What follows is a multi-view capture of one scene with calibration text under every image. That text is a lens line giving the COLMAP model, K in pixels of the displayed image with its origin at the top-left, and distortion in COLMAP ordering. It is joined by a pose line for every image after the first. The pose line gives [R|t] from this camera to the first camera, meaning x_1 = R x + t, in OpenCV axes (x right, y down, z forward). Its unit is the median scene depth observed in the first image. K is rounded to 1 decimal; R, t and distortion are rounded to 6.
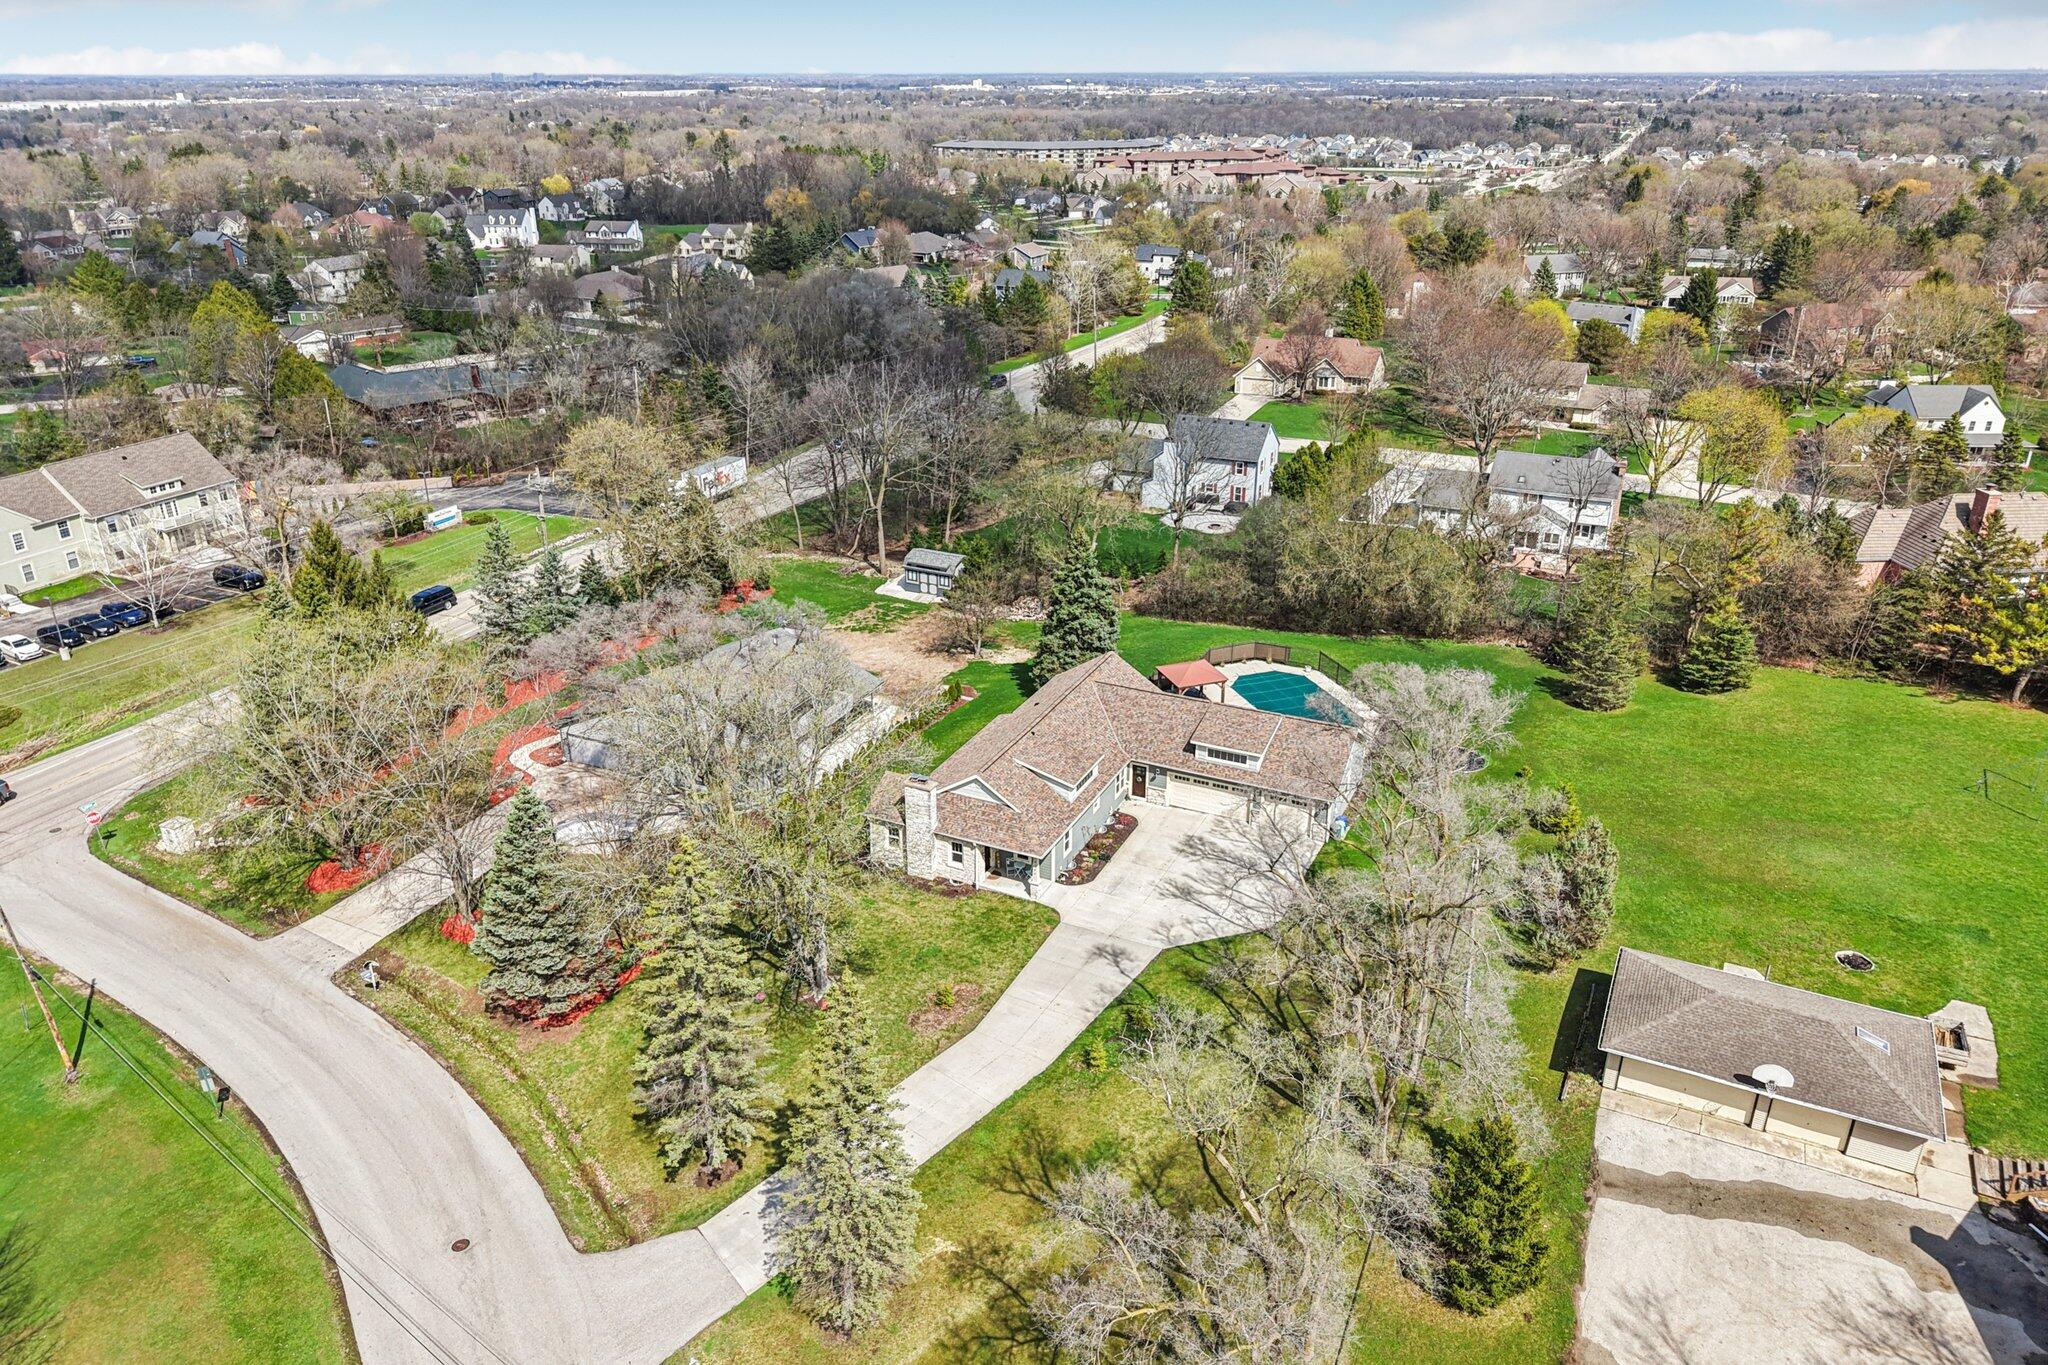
lens RADIAL K [[1395.1, 0, 1025.1], [0, 1395.1, 686.7], [0, 0, 1]] dist [0.032099, -0.037455]
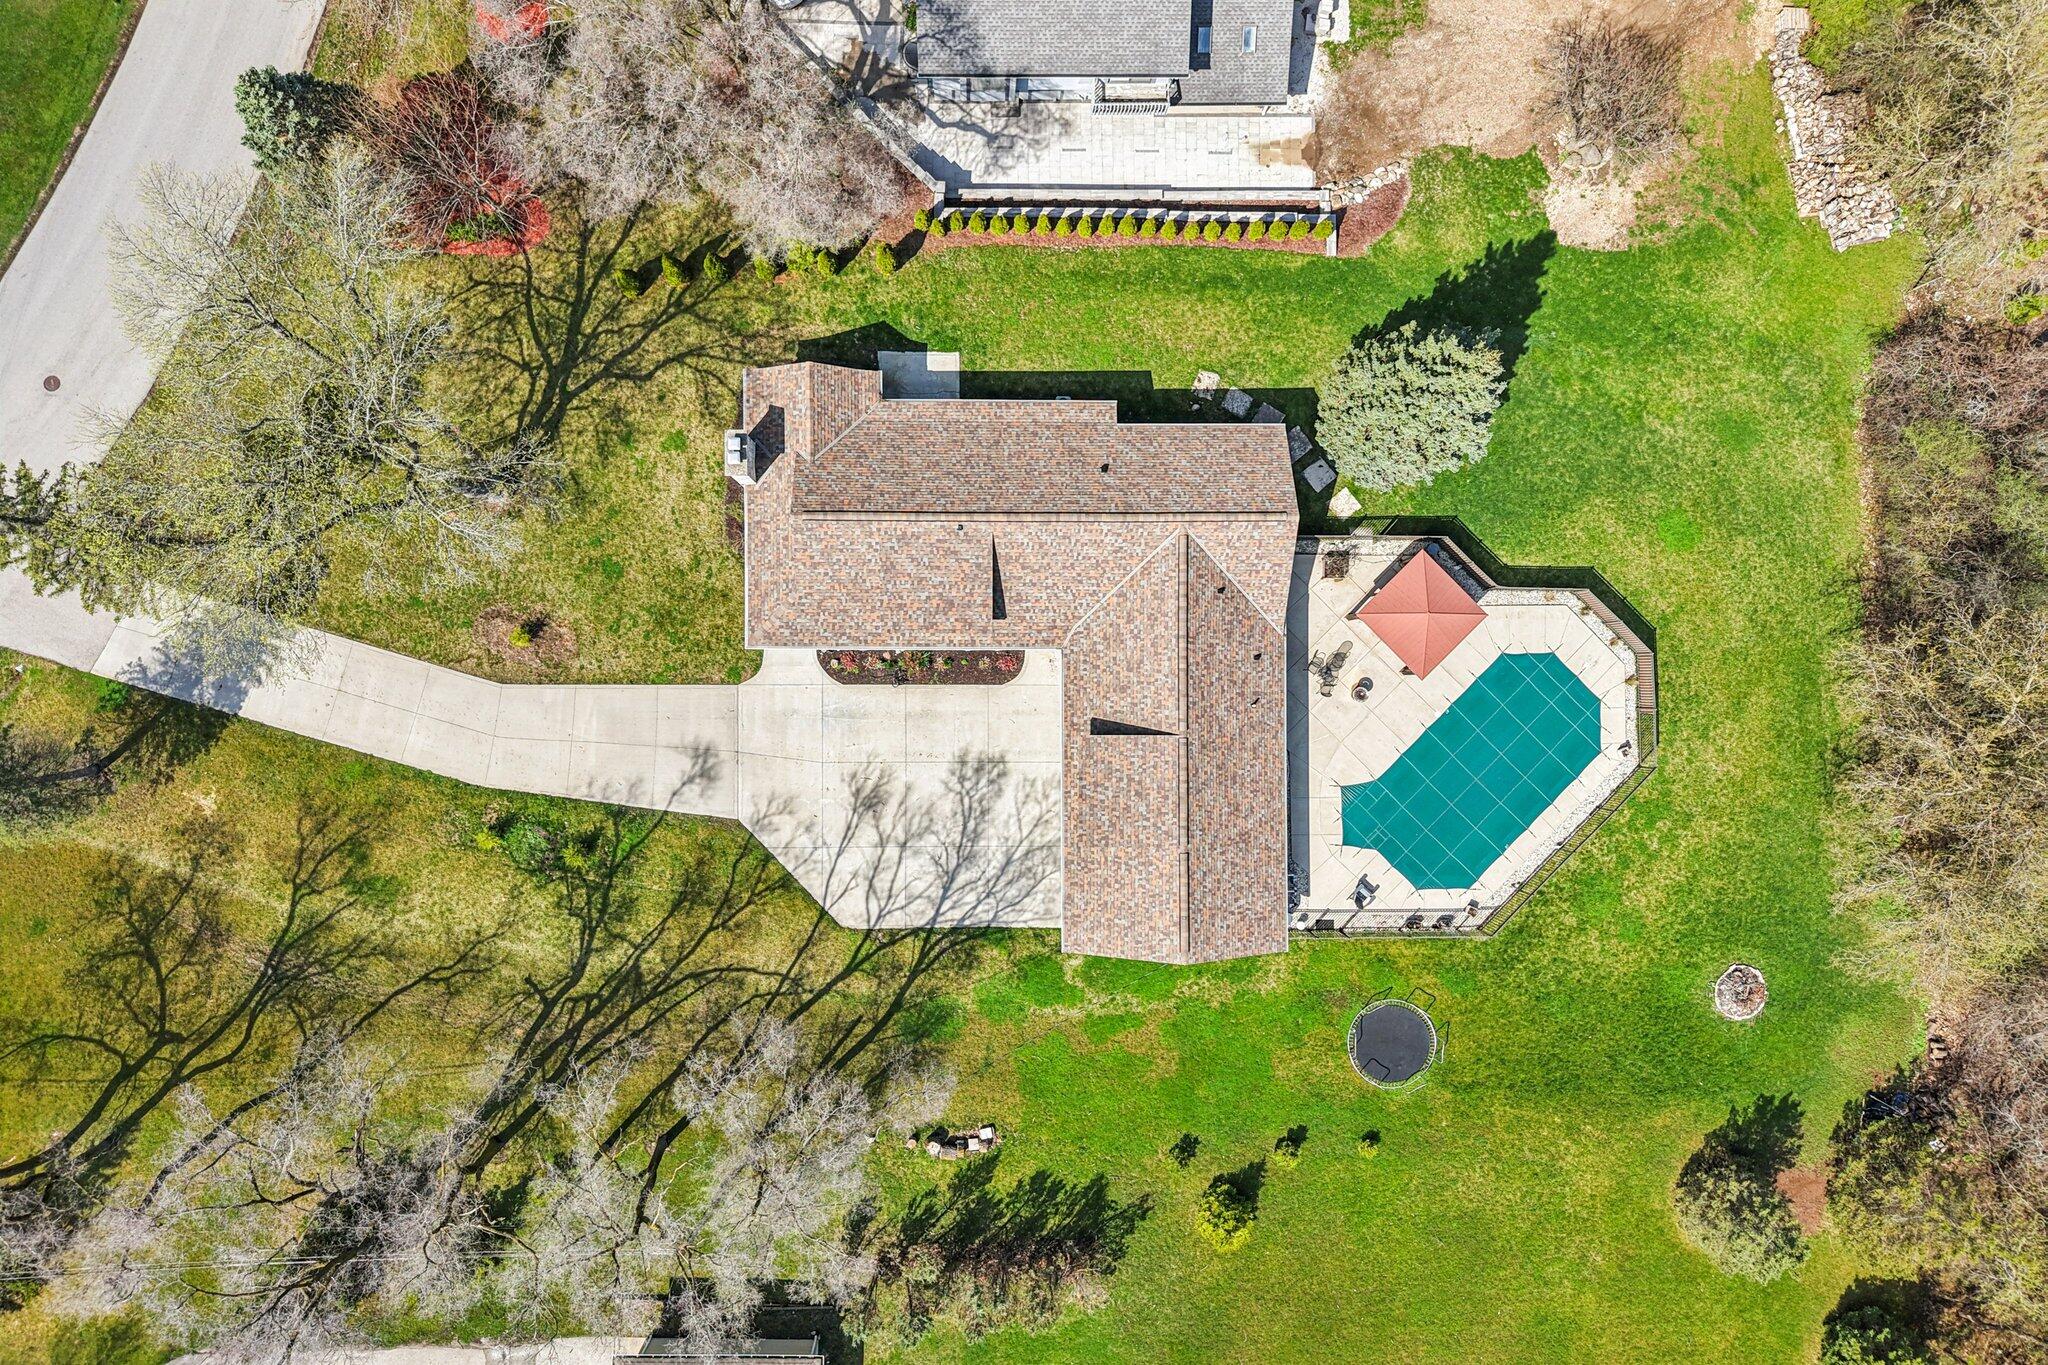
lens RADIAL K [[1395.1, 0, 1036.1], [0, 1395.1, 670.6], [0, 0, 1]] dist [0.032099, -0.037455]
pose [[0.432766, 0.901246, 0.021686, 0.070756], [-0.404625, 0.172687, 0.898030, -0.593414], [0.805601, -0.397411, 0.439400, 0.743872]]
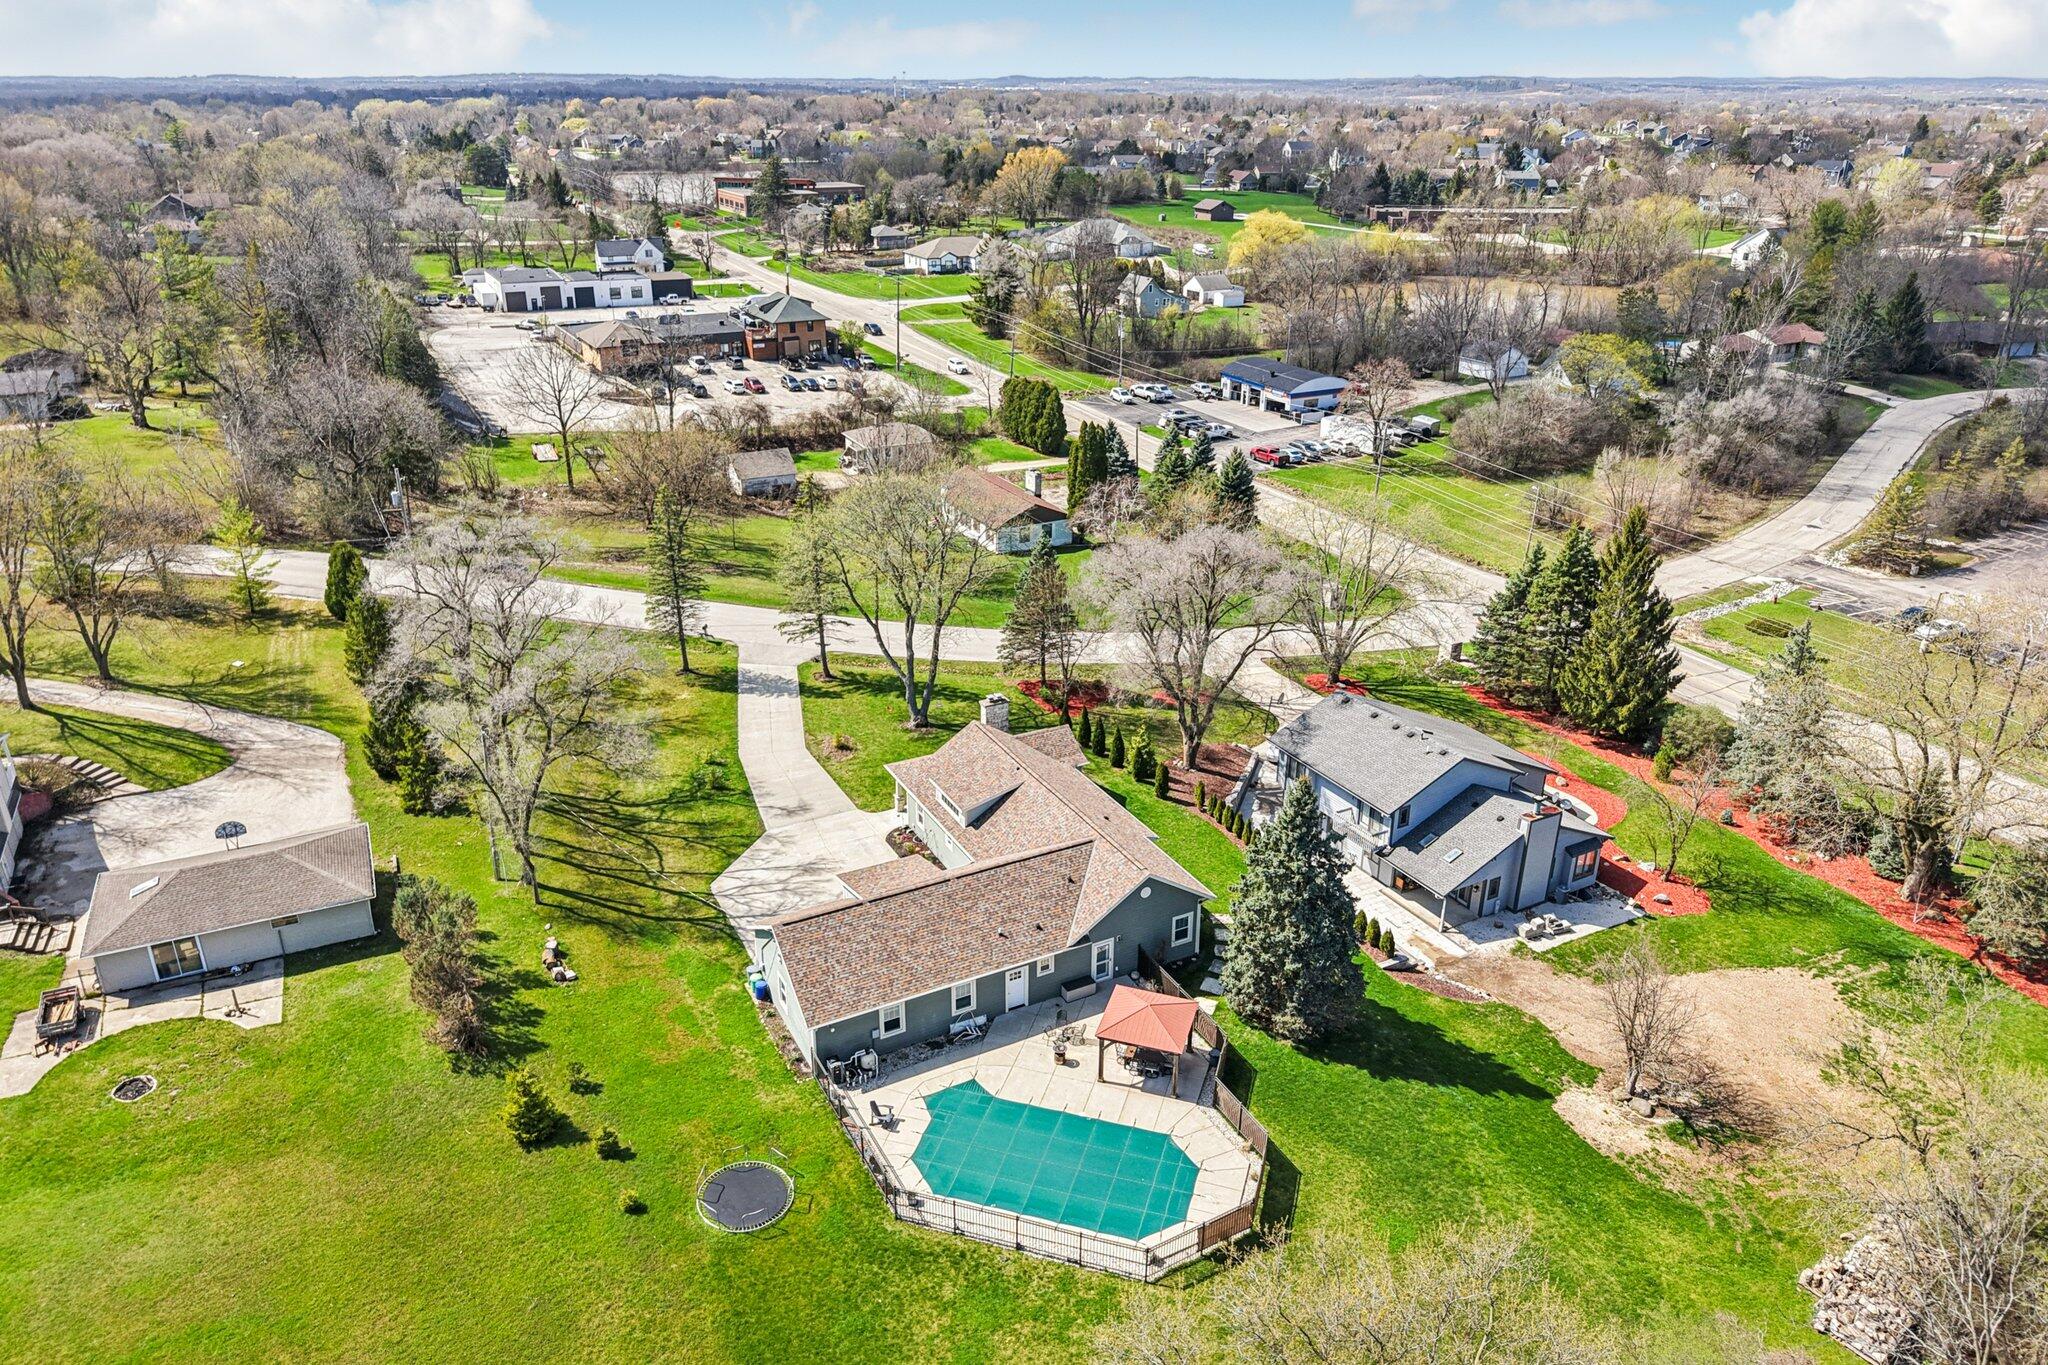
lens RADIAL K [[1395.1, 0, 1033.5], [0, 1395.1, 687.2], [0, 0, 1]] dist [0.032099, -0.037455]
pose [[-0.596664, 0.324836, -0.733808, 0.716099], [-0.319975, 0.742279, 0.588759, -0.602371], [0.735940, 0.586091, -0.338952, 1.363705]]
